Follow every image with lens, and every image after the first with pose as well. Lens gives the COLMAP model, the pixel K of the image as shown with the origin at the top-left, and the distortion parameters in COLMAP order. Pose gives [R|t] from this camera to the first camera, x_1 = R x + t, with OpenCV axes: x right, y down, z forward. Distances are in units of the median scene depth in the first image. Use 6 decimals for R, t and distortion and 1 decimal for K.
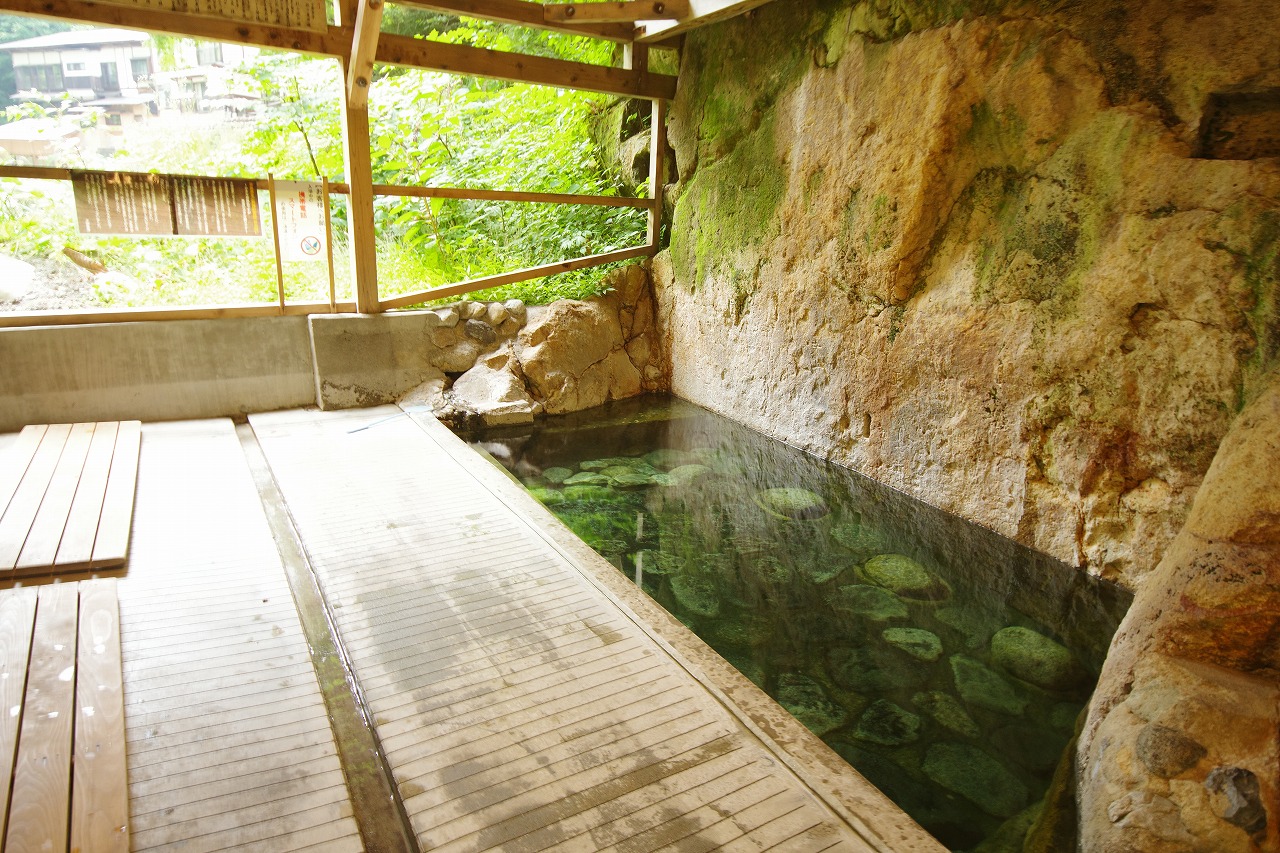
lens RADIAL K [[818.3, 0, 637.0], [0, 818.3, 434.0], [0, 0, 1]] dist [0.005053, 0.023844]
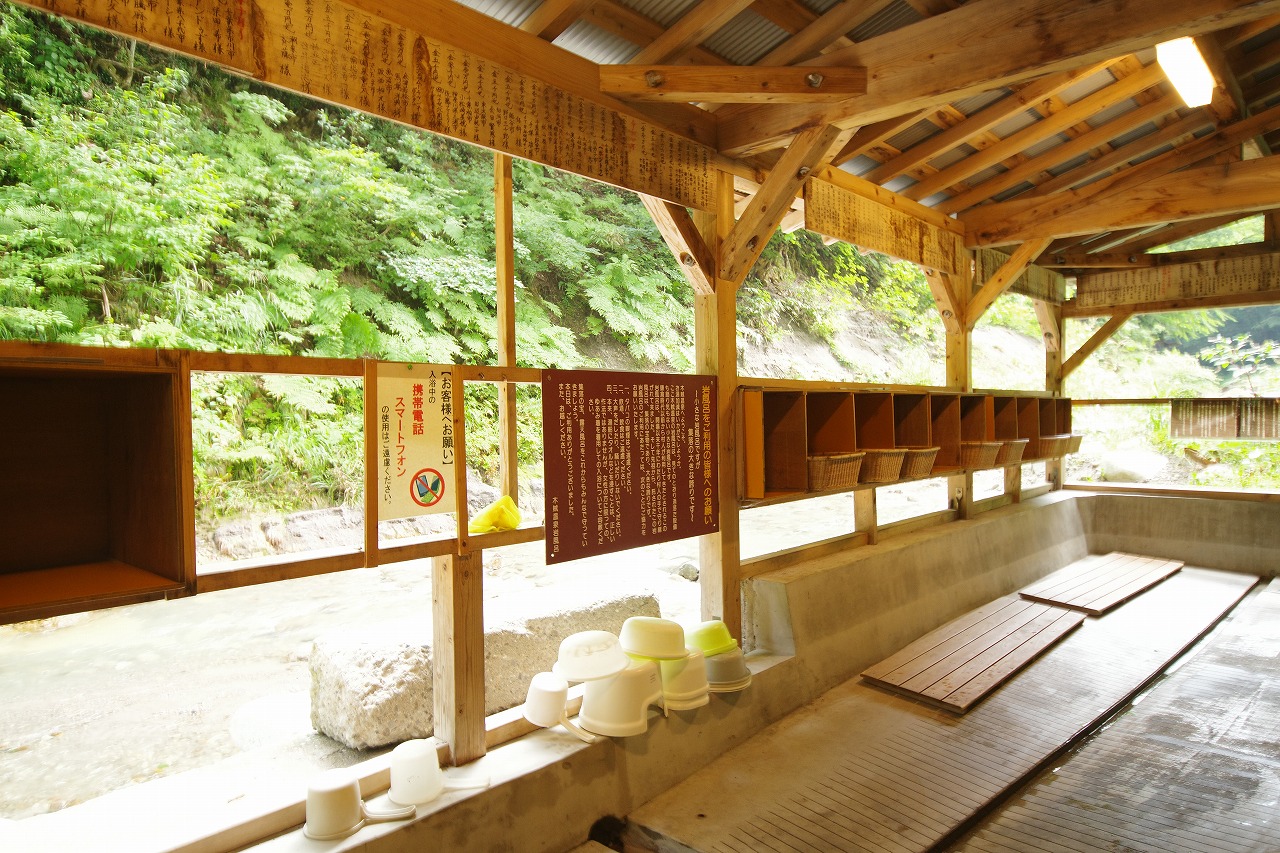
lens RADIAL K [[818.3, 0, 637.0], [0, 818.3, 434.0], [0, 0, 1]] dist [0.005053, 0.023844]
pose [[0.255916, 0.004450, -0.966689, 0.524355], [-0.235615, 0.970120, -0.057910, 0.069926], [0.937546, 0.242586, 0.249318, -0.301955]]
